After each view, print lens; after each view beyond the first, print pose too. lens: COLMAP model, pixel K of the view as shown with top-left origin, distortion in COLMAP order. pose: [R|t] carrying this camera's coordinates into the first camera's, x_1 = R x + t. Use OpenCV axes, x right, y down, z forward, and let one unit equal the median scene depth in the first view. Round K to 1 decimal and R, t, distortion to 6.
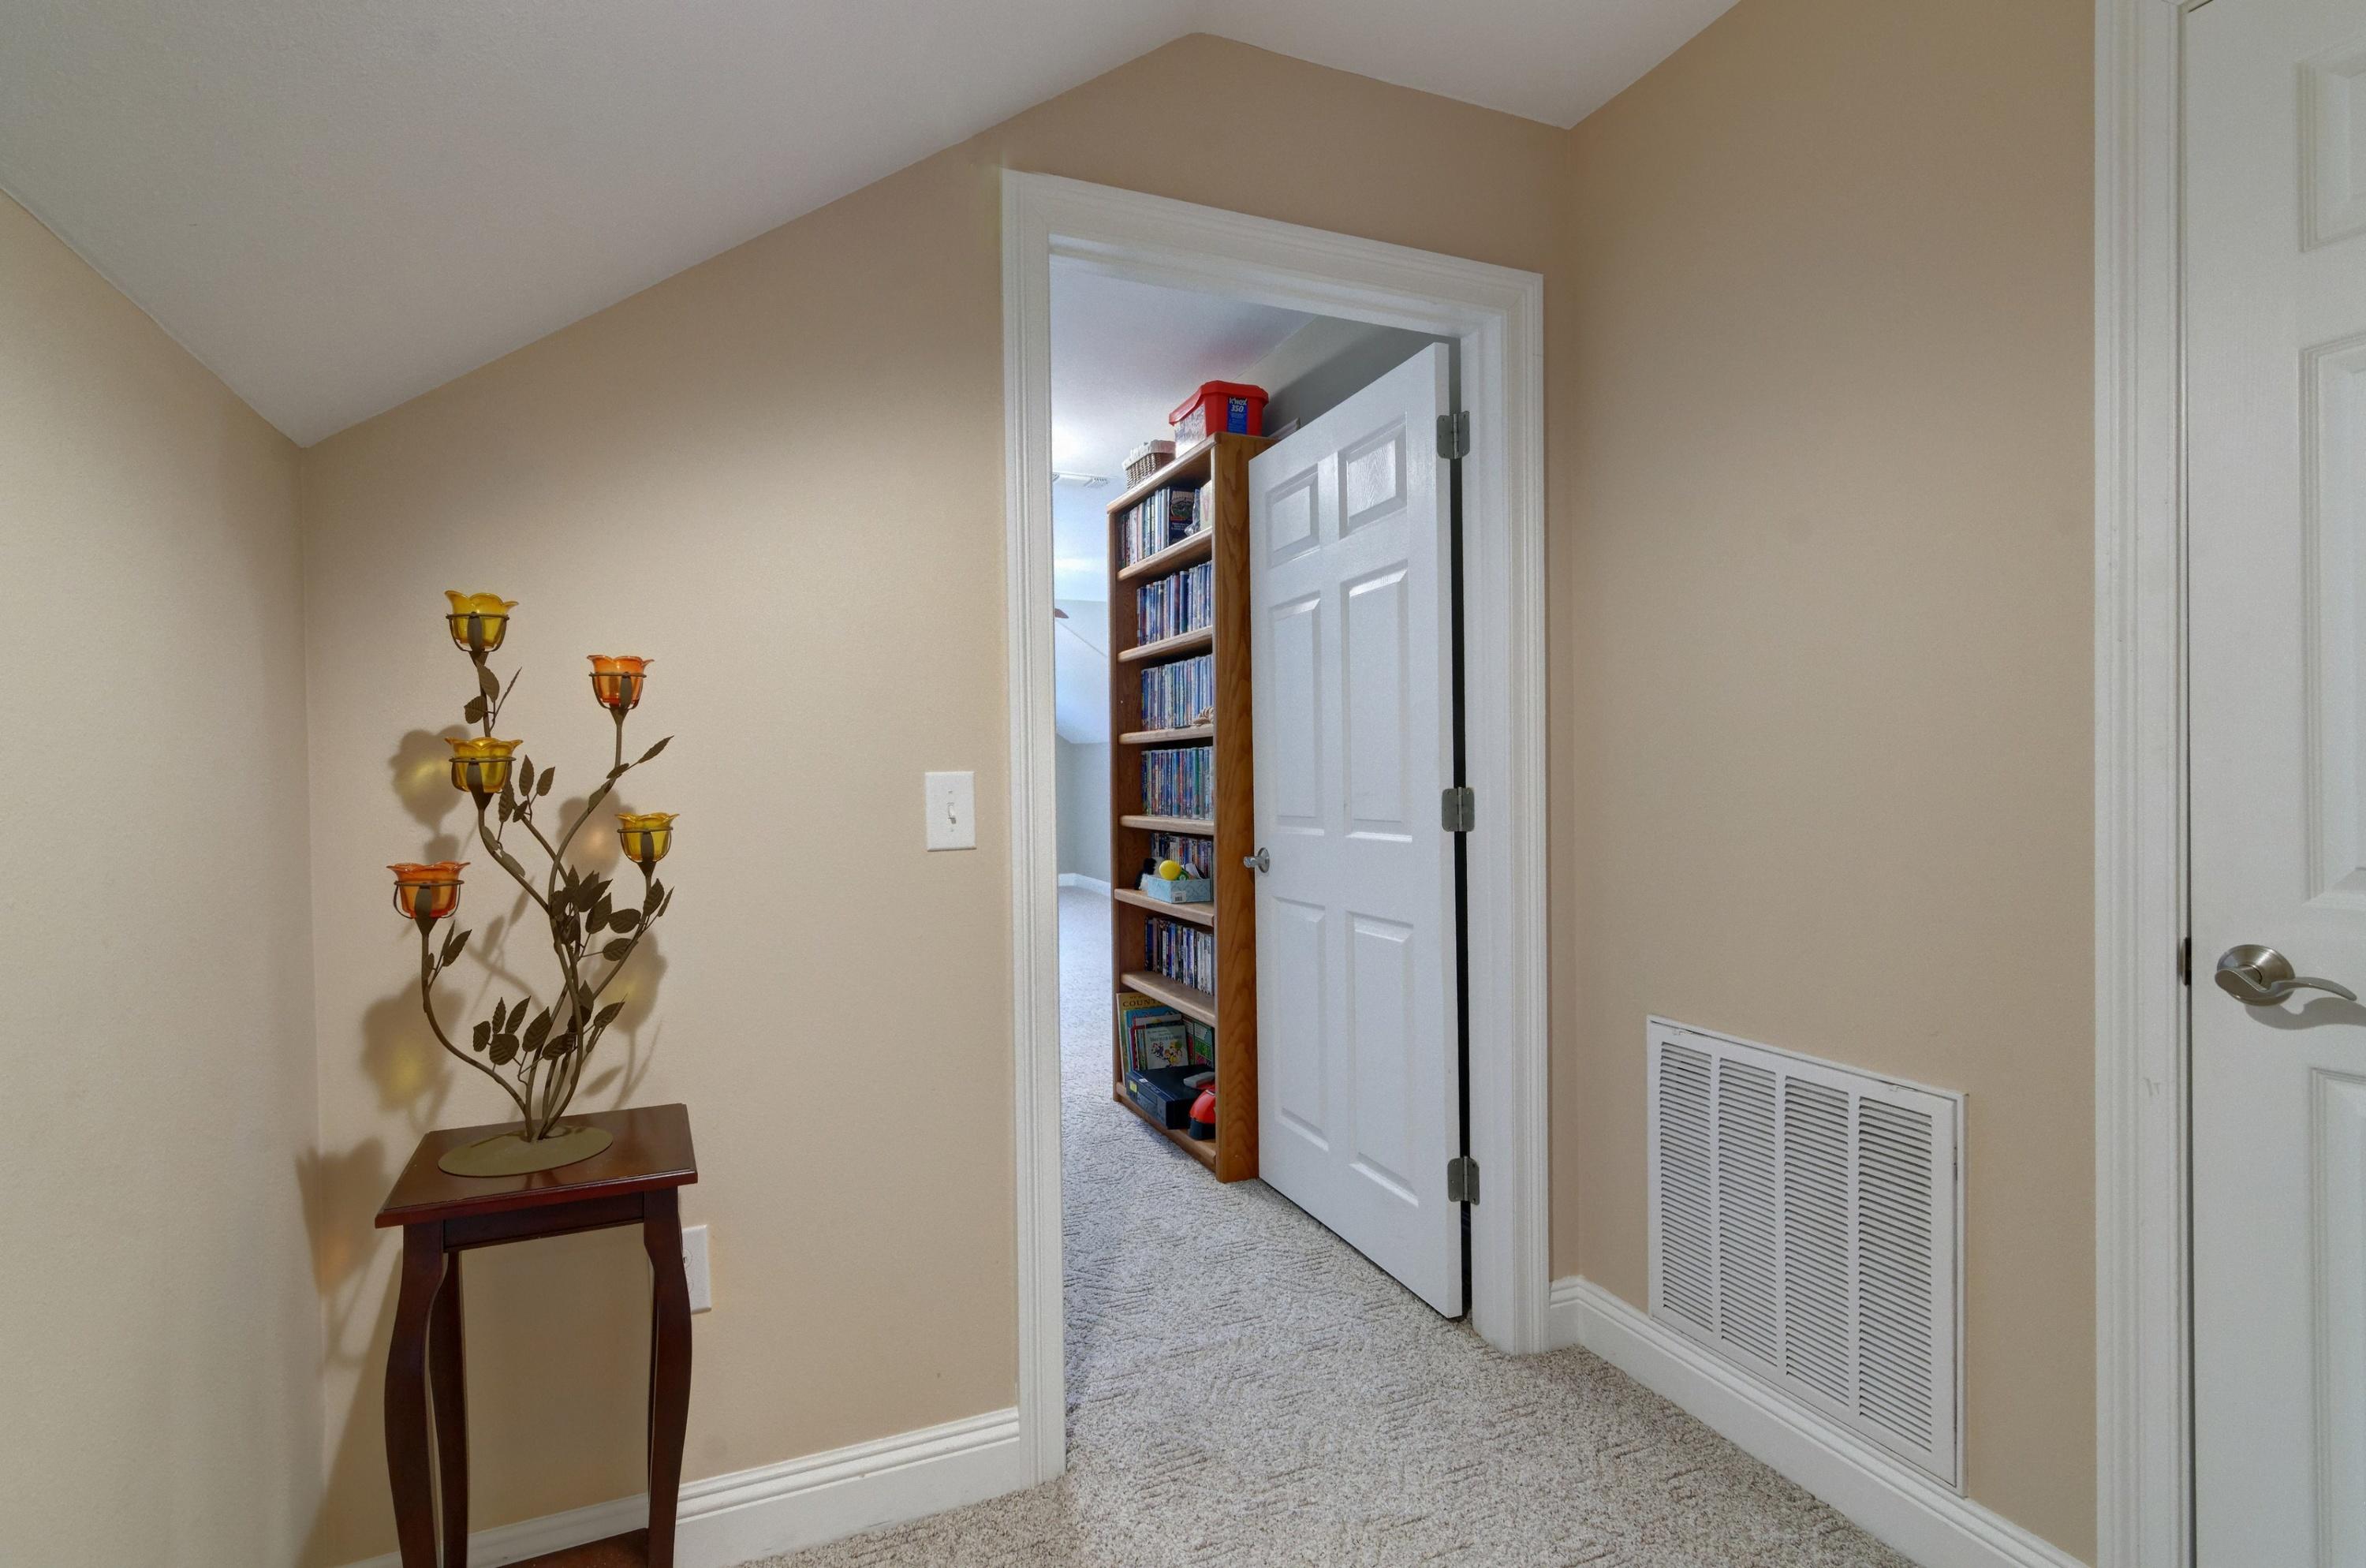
lens RADIAL K [[1133.5, 0, 1184.9], [0, 1133.5, 782.5], [0, 0, 1]] dist [0.005811, -0.002622]
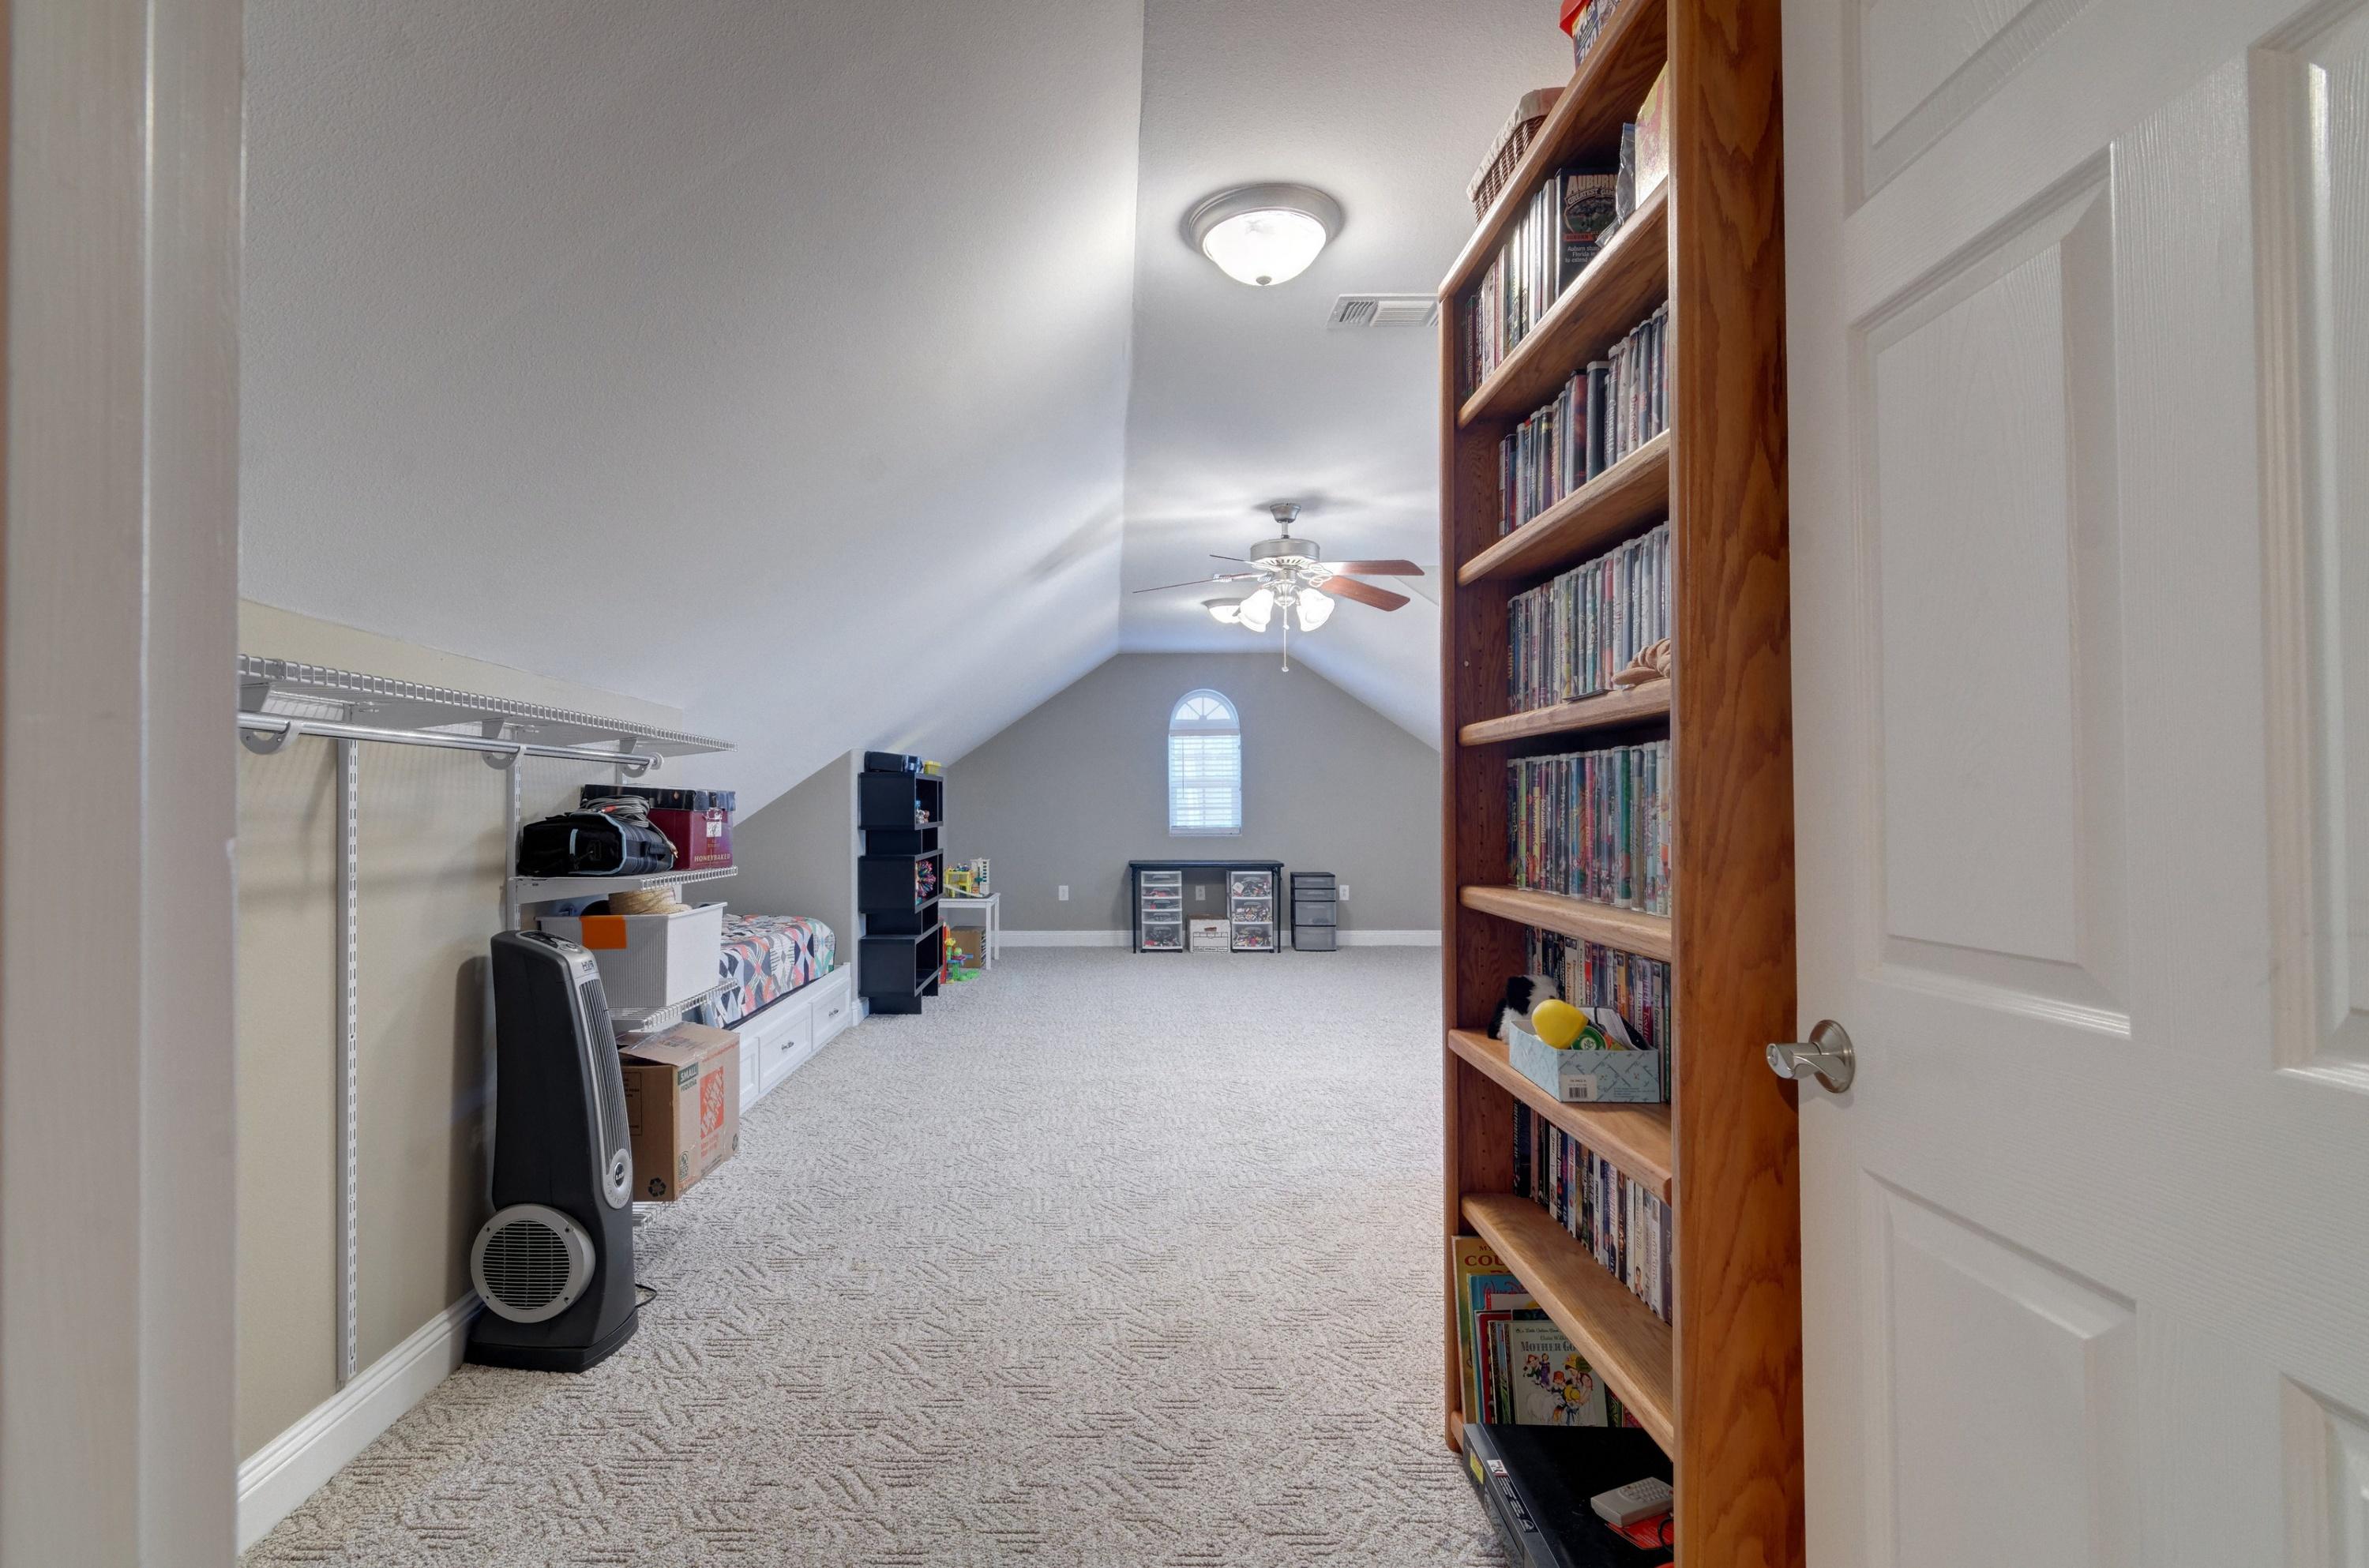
lens RADIAL K [[1134.8, 0, 1123.5], [0, 1134.8, 786.9], [0, 0, 1]] dist [0.005811, -0.002622]
pose [[0.916347, 0.003278, -0.400371, 0.008235], [-0.011525, 0.999768, -0.018191, -0.004594], [0.400218, 0.021284, 0.916173, 0.505735]]
